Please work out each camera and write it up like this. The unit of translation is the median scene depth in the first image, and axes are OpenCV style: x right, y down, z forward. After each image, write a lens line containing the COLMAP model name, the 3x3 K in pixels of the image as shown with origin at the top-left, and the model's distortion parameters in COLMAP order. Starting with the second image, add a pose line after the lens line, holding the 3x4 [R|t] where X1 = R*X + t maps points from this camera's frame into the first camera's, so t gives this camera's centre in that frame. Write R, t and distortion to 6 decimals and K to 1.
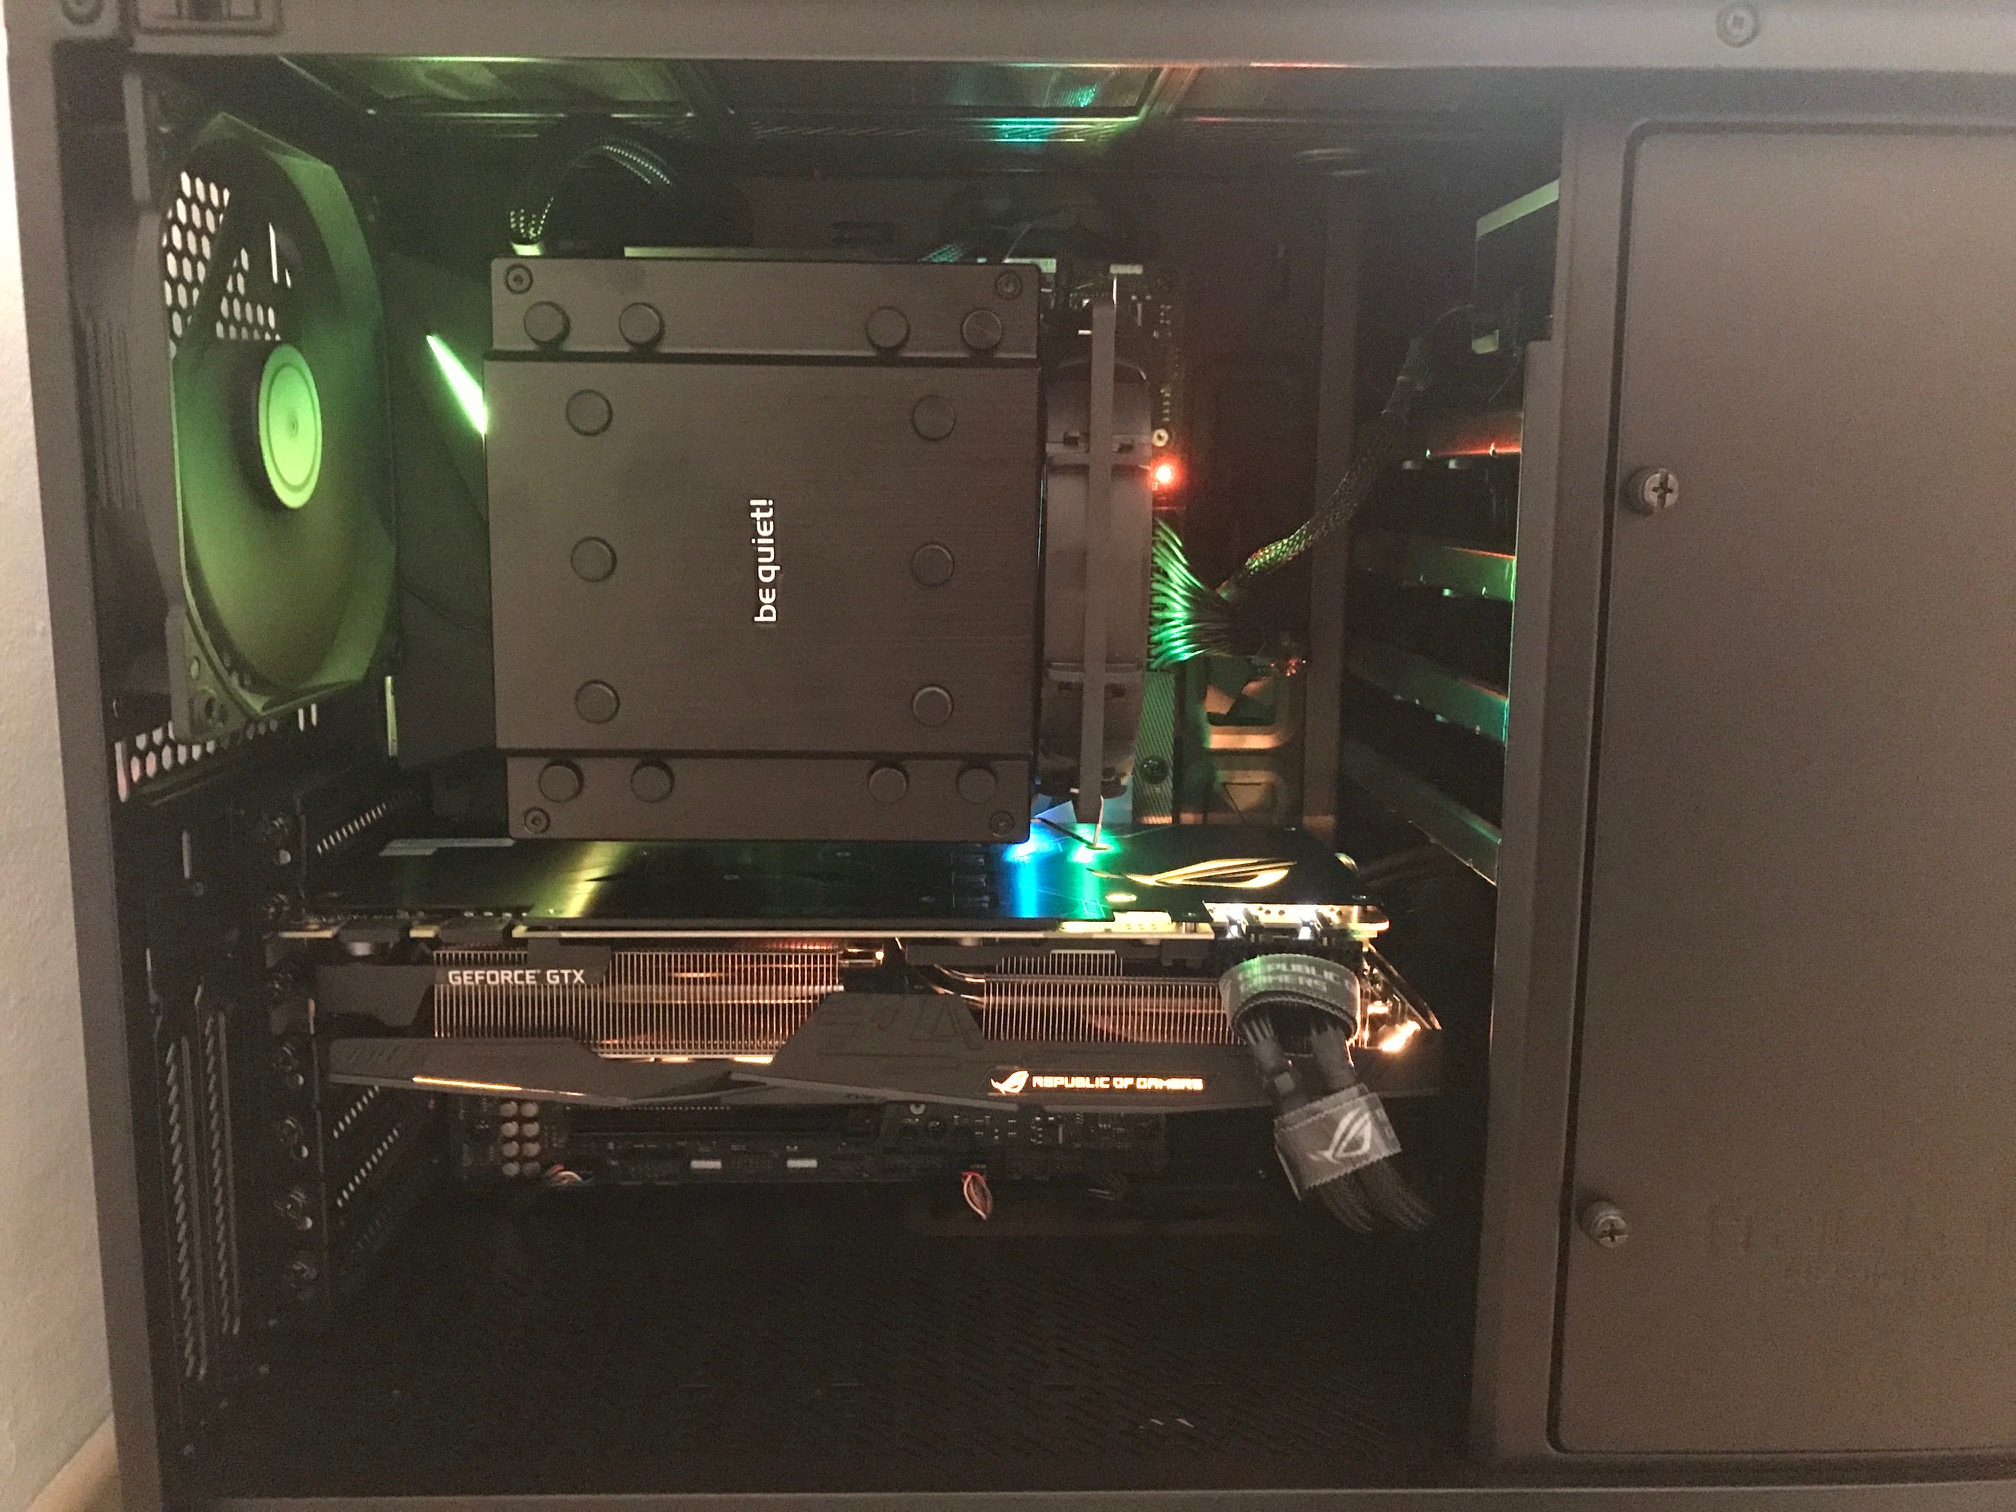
lens RADIAL K [[1636.7, 0, 1005.9], [0, 1636.7, 752.6], [0, 0, 1]] dist [-0.001132, 0.002766]
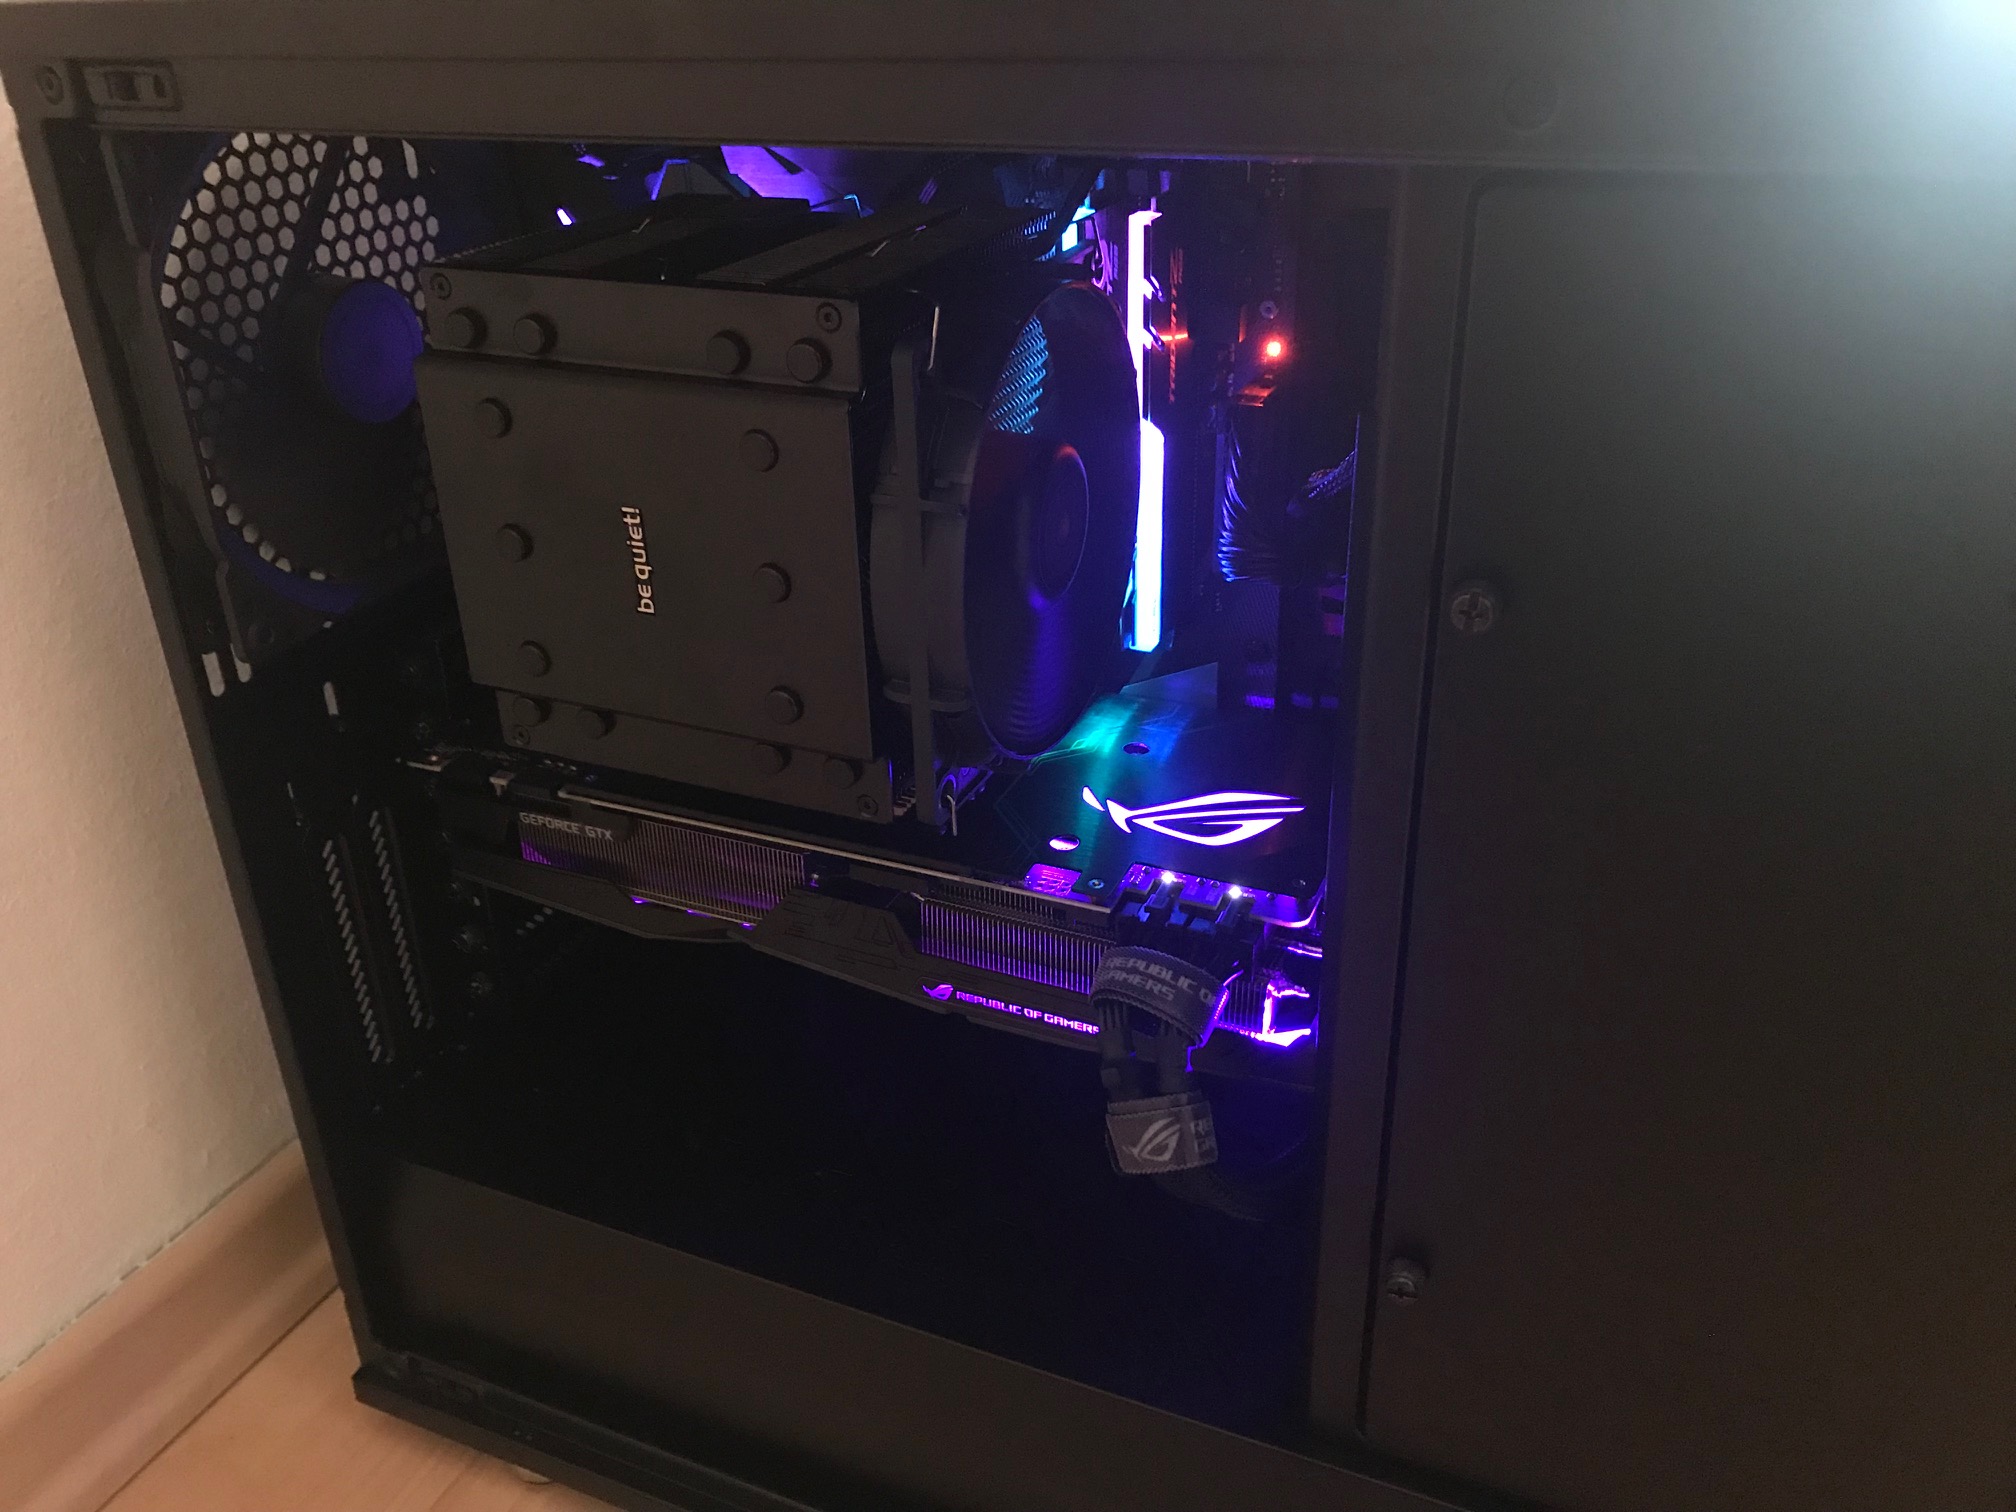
lens RADIAL K [[1636.7, 0, 1010.7], [0, 1636.7, 759.5], [0, 0, 1]] dist [-0.001132, 0.002766]
pose [[0.896469, 0.174123, -0.407460, 0.512168], [-0.034633, 0.944276, 0.327327, -0.337481], [0.441750, -0.279327, 0.852545, 0.132717]]
